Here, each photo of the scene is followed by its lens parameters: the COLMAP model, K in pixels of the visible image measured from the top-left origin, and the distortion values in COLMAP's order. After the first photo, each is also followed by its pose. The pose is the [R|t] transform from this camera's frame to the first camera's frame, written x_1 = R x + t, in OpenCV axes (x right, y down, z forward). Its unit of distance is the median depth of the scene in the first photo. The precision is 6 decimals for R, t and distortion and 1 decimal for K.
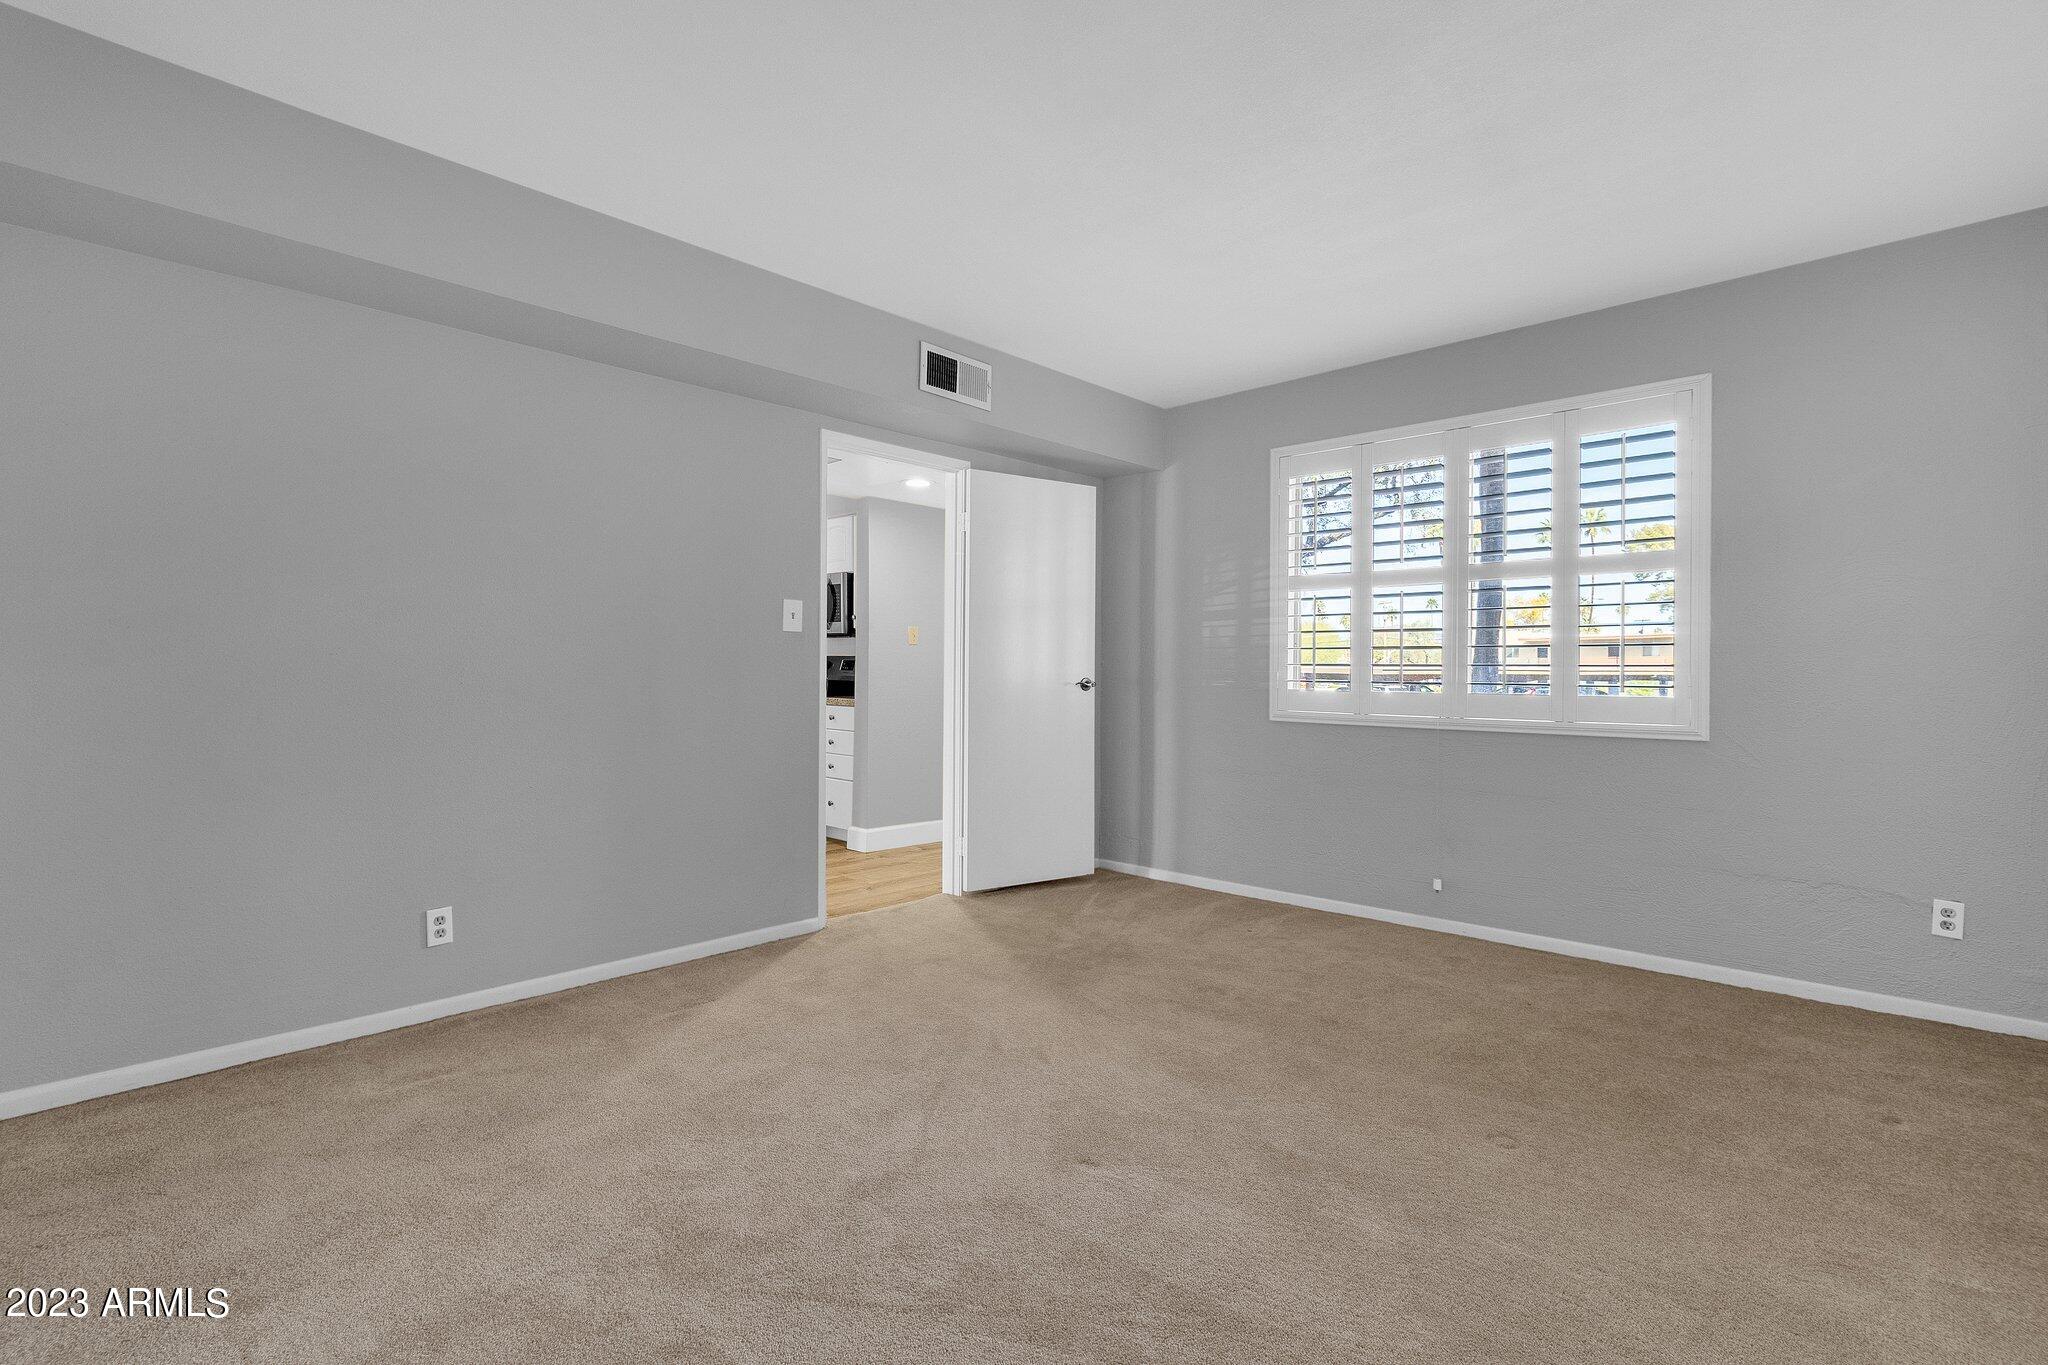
lens RADIAL K [[957.3, 0, 1023.6], [0, 957.3, 675.4], [0, 0, 1]] dist [0.012632, -0.000044]
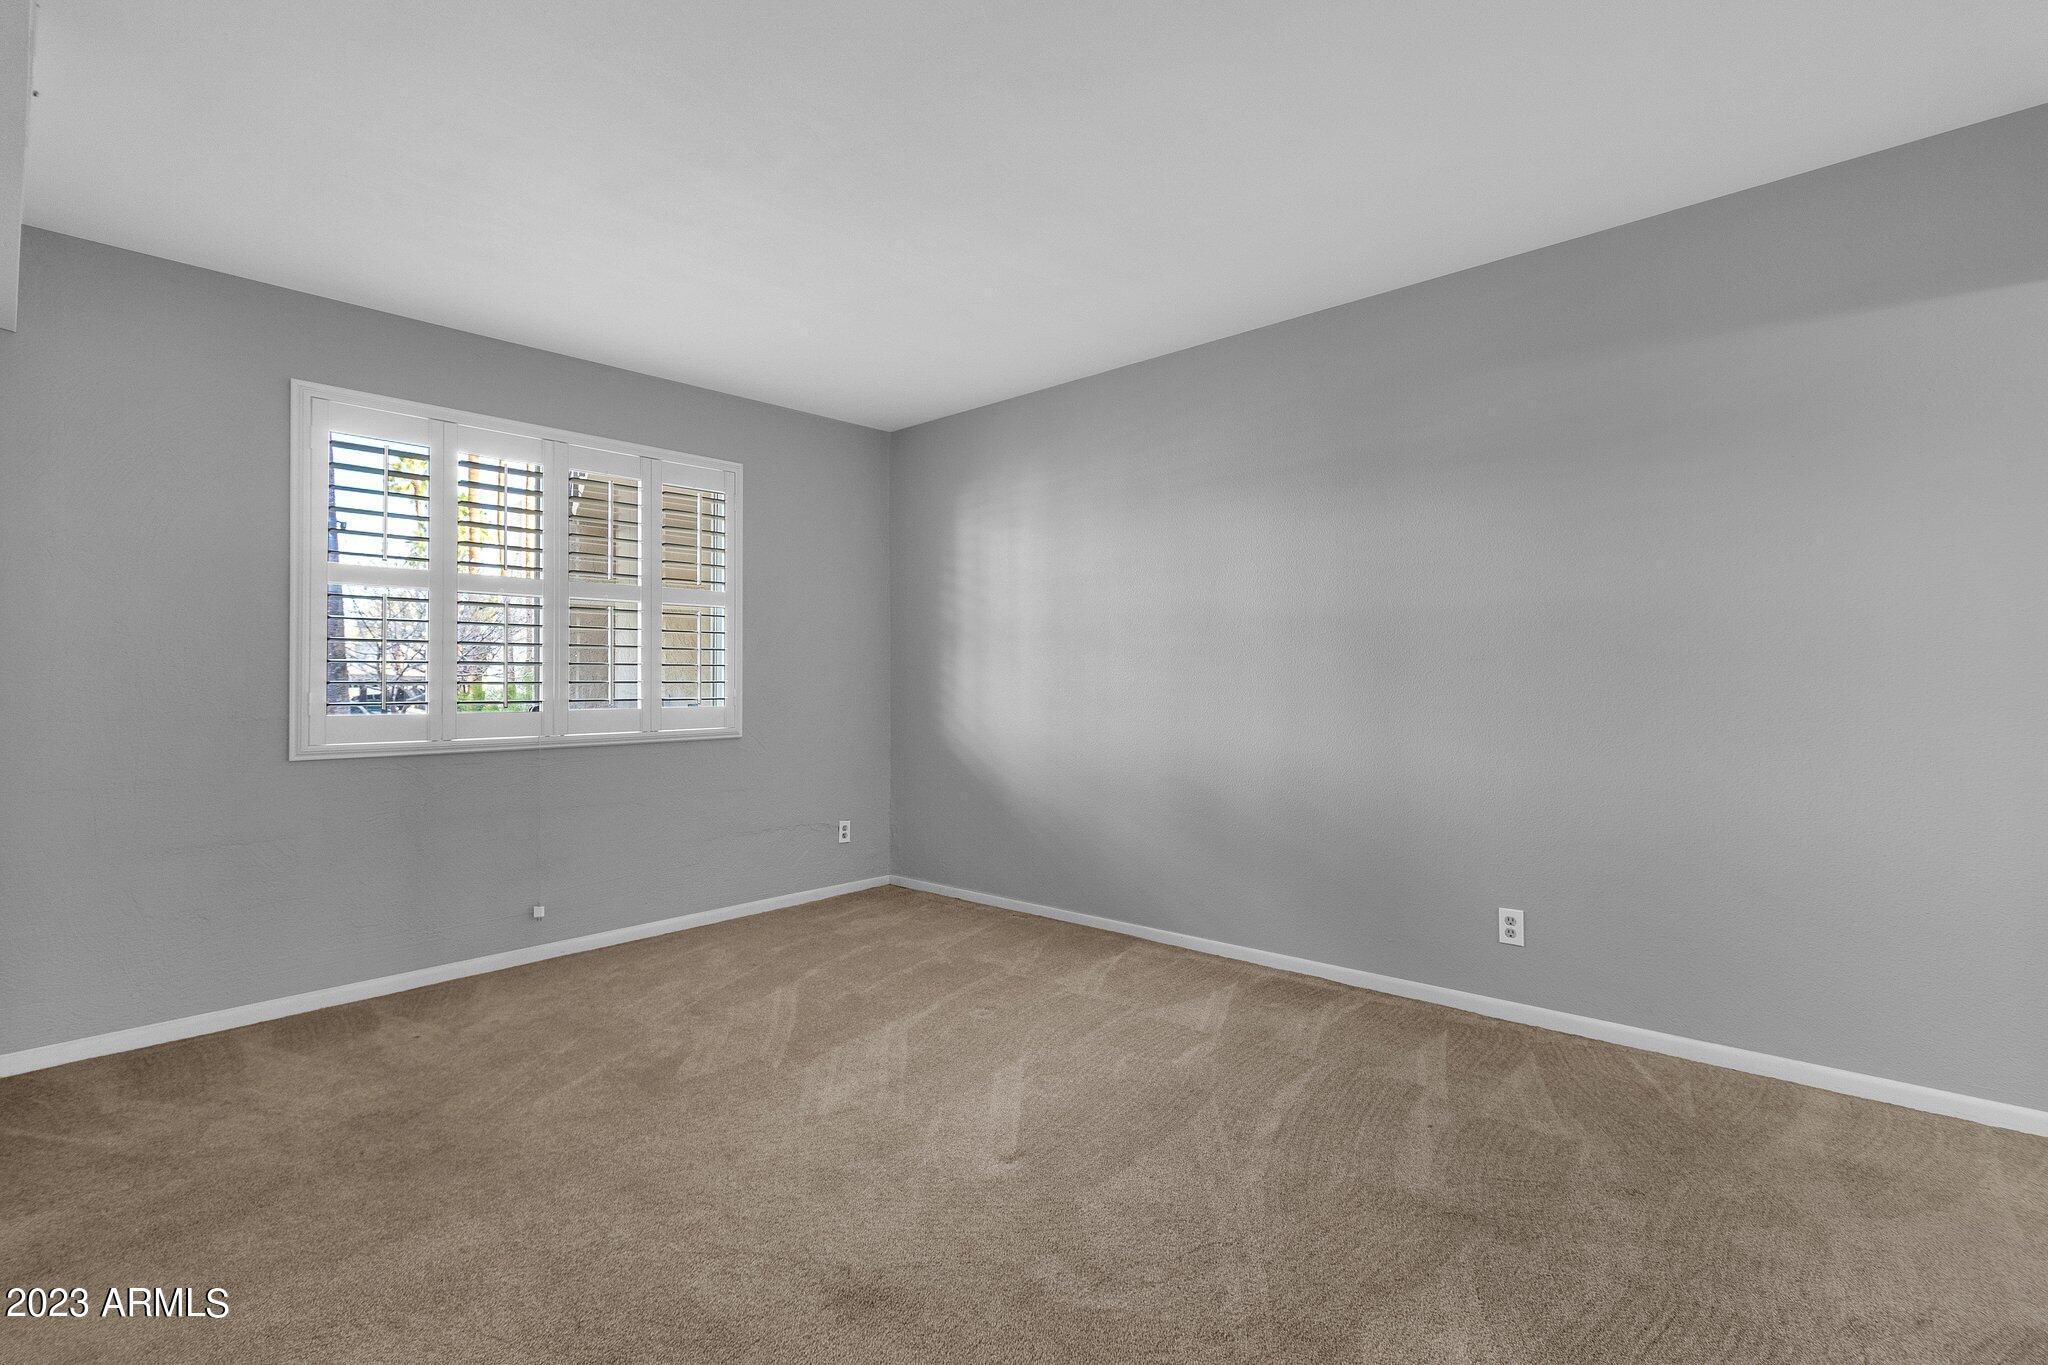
lens RADIAL K [[957.3, 0, 1023.8], [0, 957.3, 680.0], [0, 0, 1]] dist [0.012632, -0.000044]
pose [[-0.024980, -0.001760, 0.999686, -0.496208], [0.014466, 0.999893, 0.002122, -0.007377], [-0.999583, 0.014514, -0.024952, 0.505560]]
